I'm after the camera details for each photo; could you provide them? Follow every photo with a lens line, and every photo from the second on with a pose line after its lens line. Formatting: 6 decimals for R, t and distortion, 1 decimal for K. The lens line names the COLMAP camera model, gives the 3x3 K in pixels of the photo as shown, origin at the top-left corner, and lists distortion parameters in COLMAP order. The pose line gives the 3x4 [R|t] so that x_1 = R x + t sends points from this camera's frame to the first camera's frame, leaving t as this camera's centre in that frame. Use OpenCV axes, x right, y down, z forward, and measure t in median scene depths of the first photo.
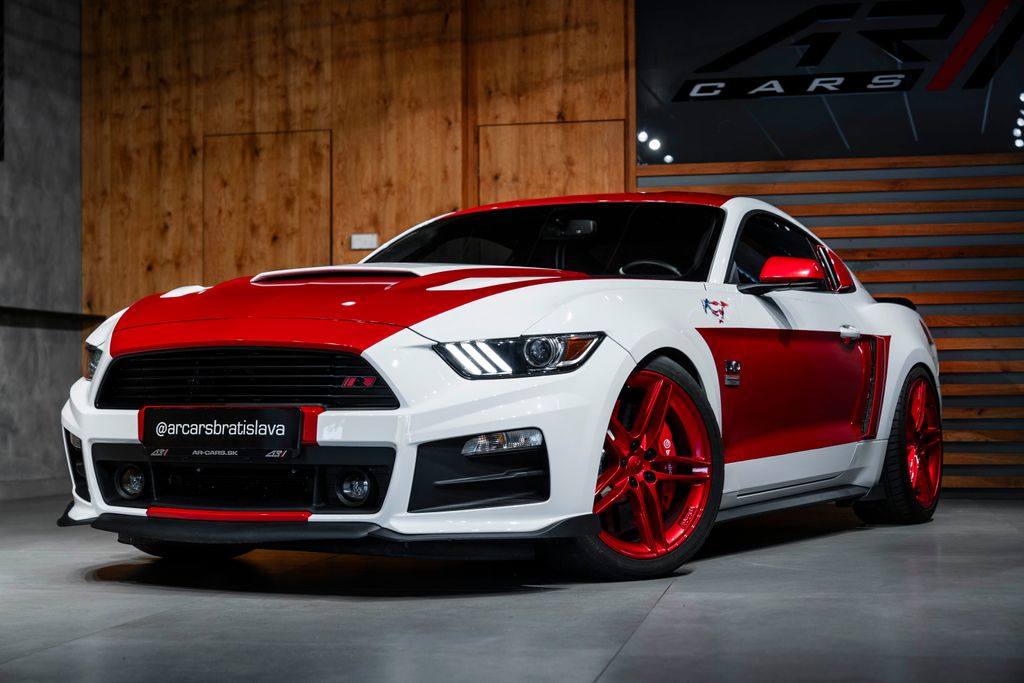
lens RADIAL K [[1903.2, 0, 506.0], [0, 1903.2, 345.5], [0, 0, 1]] dist [0.038469, 0.000000]
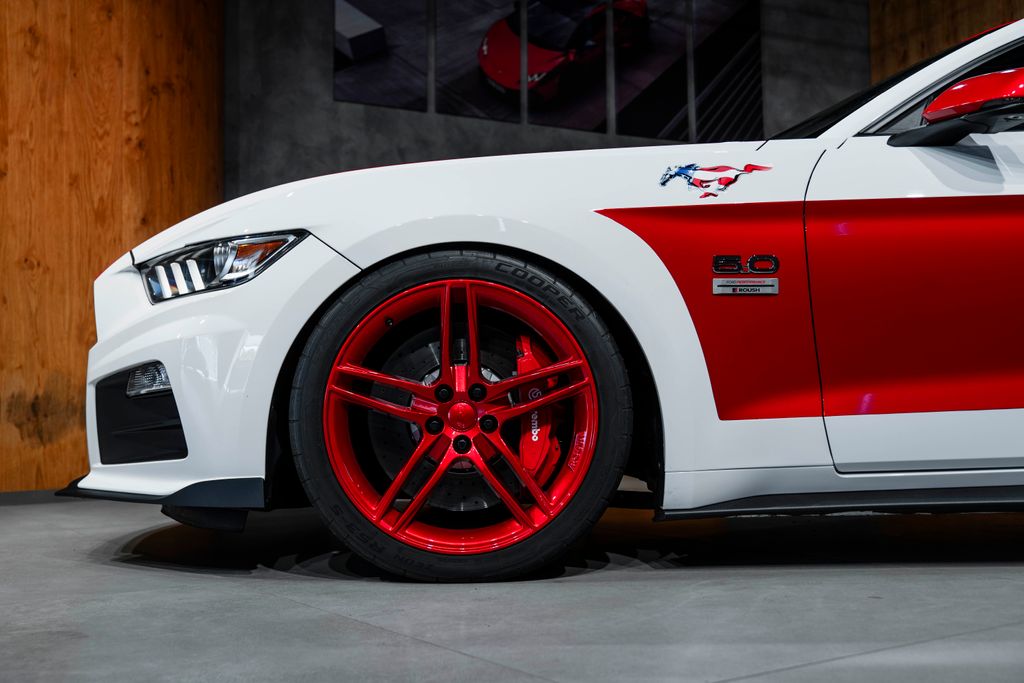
lens RADIAL K [[1218.5, 0, 502.6], [0, 1218.5, 338.6], [0, 0, 1]] dist [0.018665, 0.000000]
pose [[0.697837, -0.037561, -0.715271, 0.130242], [0.029490, 0.999284, -0.023704, 0.024552], [0.715650, -0.004552, 0.698445, 0.377645]]
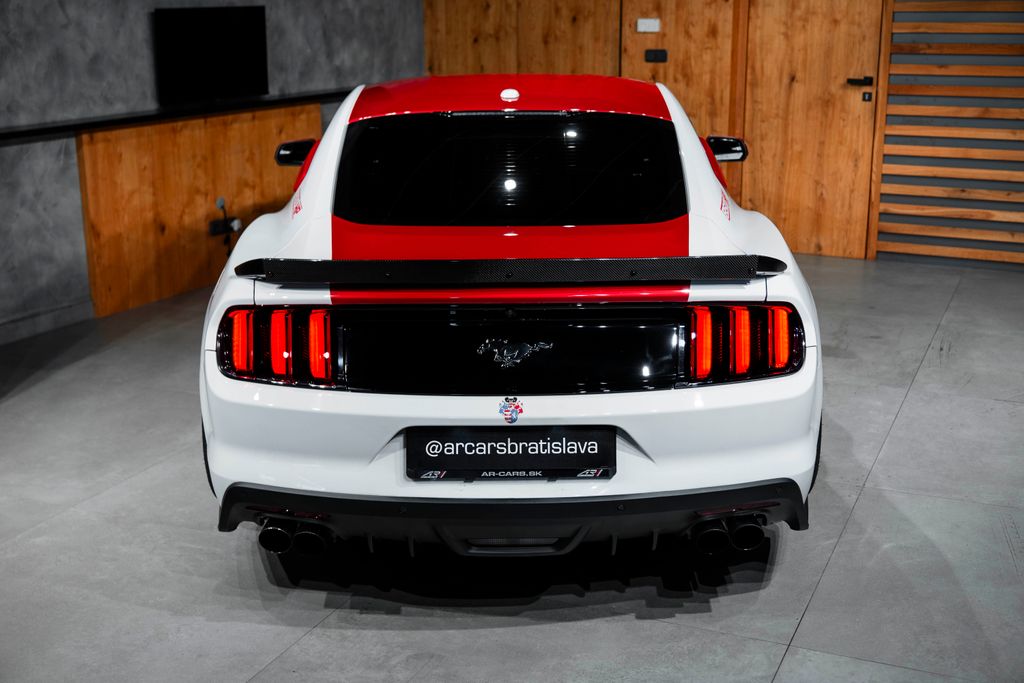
lens RADIAL K [[1316.7, 0, 515.4], [0, 1316.7, 344.9], [0, 0, 1]] dist [0.032714, 0.000000]
pose [[0.968729, 0.064363, -0.239628, 0.051205], [0.008715, 0.956347, 0.292103, -0.103043], [0.247968, -0.285057, 0.925880, 0.184228]]
